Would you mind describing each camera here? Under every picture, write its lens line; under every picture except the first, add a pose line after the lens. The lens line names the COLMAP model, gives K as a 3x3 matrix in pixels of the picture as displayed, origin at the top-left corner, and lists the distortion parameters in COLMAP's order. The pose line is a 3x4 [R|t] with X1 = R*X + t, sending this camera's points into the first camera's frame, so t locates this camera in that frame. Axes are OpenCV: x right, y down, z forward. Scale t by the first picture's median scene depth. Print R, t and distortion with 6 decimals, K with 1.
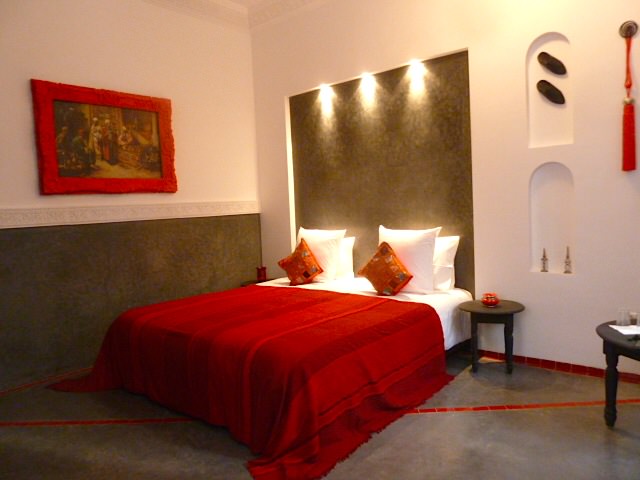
lens RADIAL K [[479.3, 0, 319.7], [0, 479.3, 238.1], [0, 0, 1]] dist [-0.035904, 0.011125]
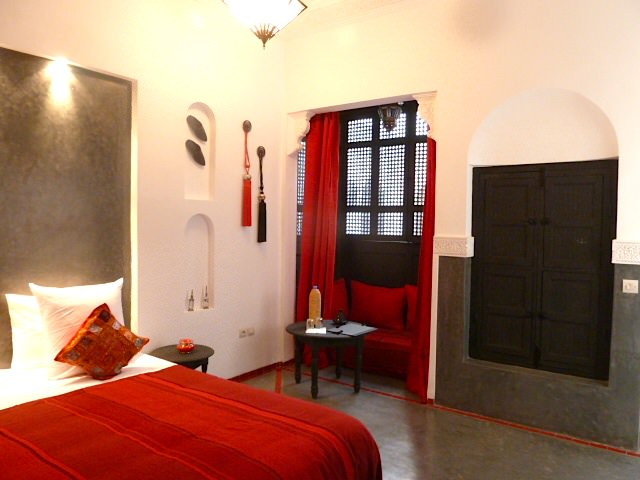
lens RADIAL K [[479.3, 0, 320.0], [0, 479.3, 243.6], [0, 0, 1]] dist [-0.035904, 0.011125]
pose [[-0.065993, 0.008453, 0.997784, -0.574229], [0.056732, 0.998378, -0.004706, -0.056336], [-0.996206, 0.056295, -0.066366, 0.668094]]
